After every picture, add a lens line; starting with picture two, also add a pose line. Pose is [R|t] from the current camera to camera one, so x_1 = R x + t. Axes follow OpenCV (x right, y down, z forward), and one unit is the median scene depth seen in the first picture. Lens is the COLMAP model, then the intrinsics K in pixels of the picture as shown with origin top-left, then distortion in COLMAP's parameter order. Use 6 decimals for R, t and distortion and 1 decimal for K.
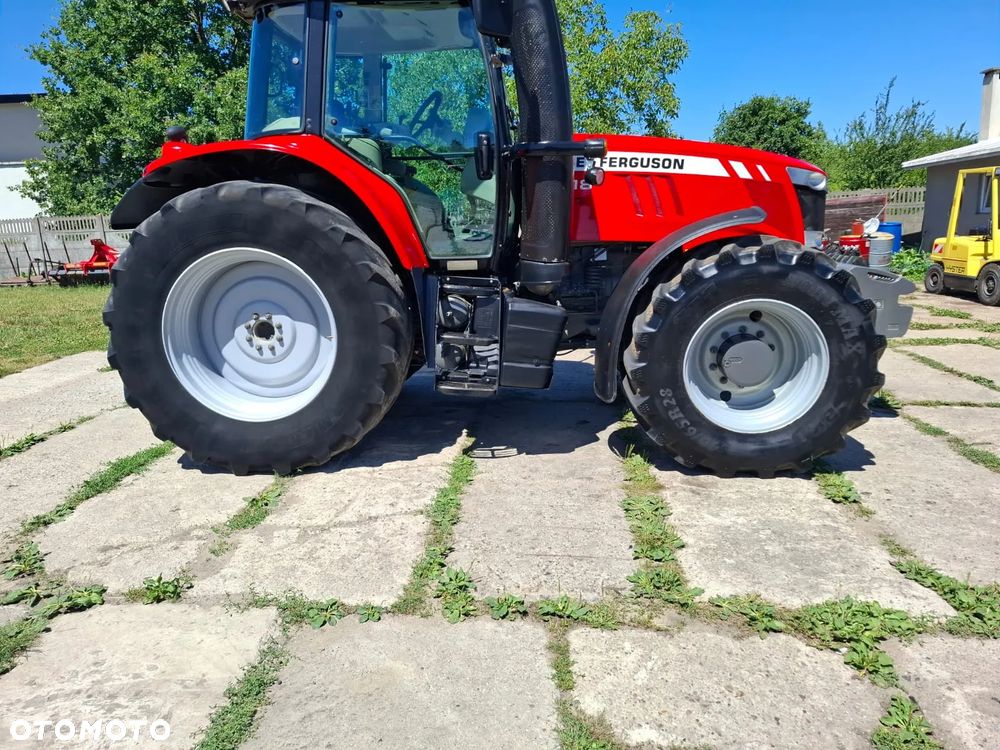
lens RADIAL K [[694.4, 0, 491.2], [0, 694.4, 373.0], [0, 0, 1]] dist [0.085177, -0.090937]
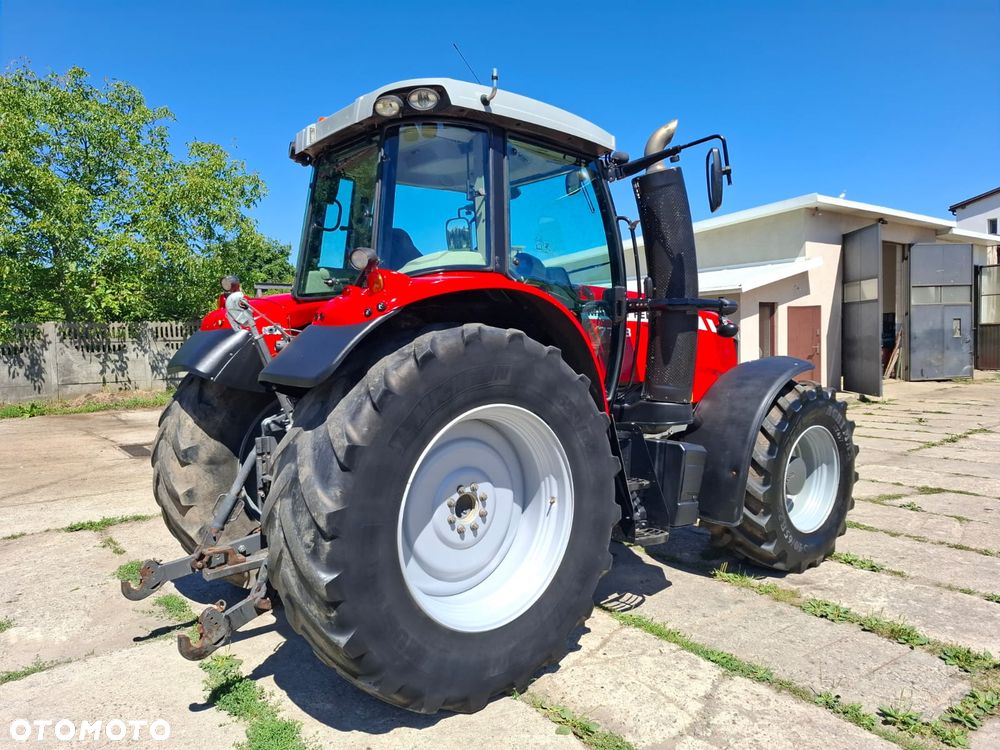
lens RADIAL K [[694.4, 0, 492.0], [0, 694.4, 377.5], [0, 0, 1]] dist [0.085177, -0.090937]
pose [[0.727048, -0.018518, 0.686337, -0.836794], [0.135424, 0.983866, -0.116912, -0.107558], [-0.673098, 0.177948, 0.717826, 0.394296]]
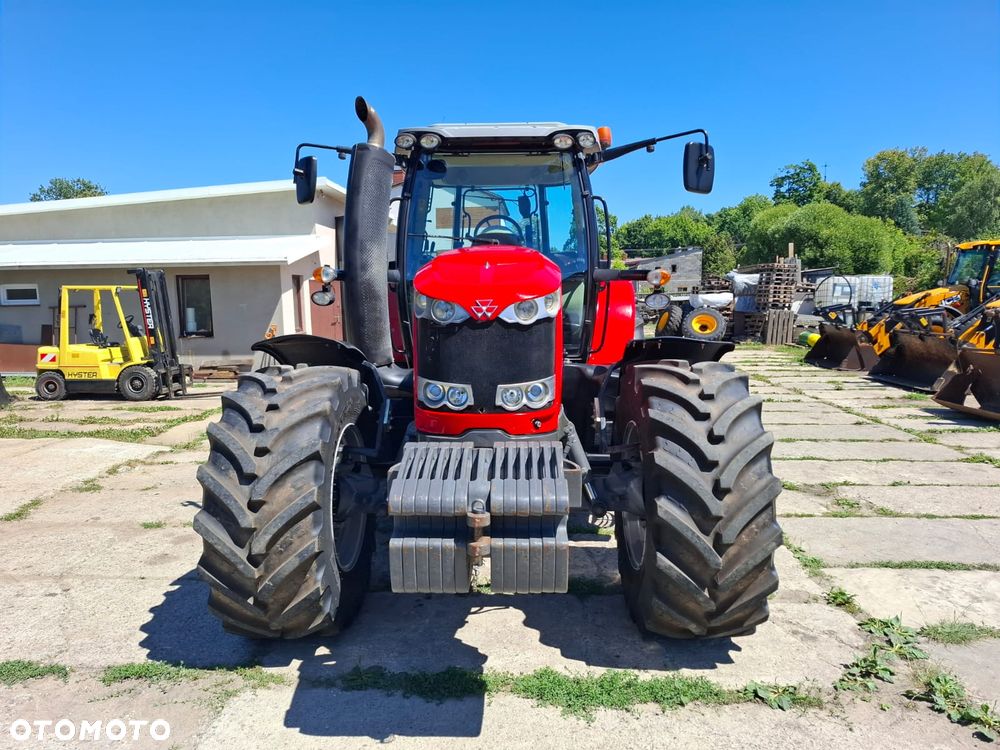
lens RADIAL K [[694.4, 0, 500.1], [0, 694.4, 371.0], [0, 0, 1]] dist [0.085177, -0.090937]
pose [[-0.040457, -0.067483, 0.996900, -1.212745], [0.222747, 0.972000, 0.074837, -0.247252], [-0.974036, 0.225084, -0.024293, 1.088098]]
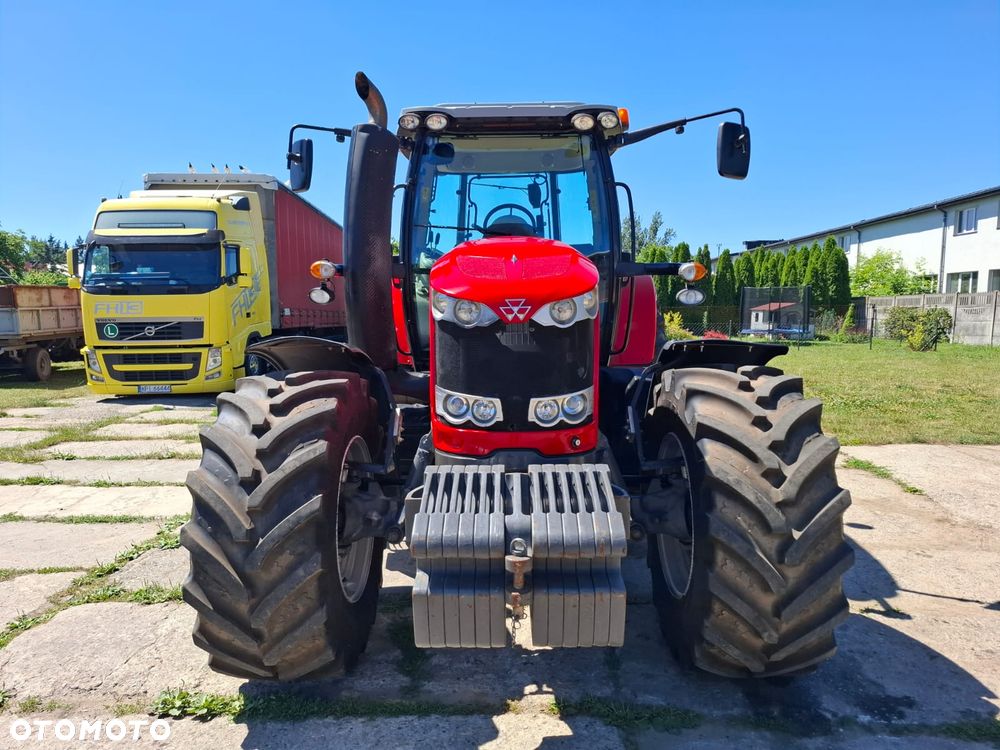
lens RADIAL K [[694.4, 0, 496.5], [0, 694.4, 379.9], [0, 0, 1]] dist [0.085177, -0.090937]
pose [[-0.047270, -0.090185, 0.994803, -1.121210], [0.224550, 0.969466, 0.098558, -0.262596], [-0.973315, 0.228042, -0.025575, 1.115956]]
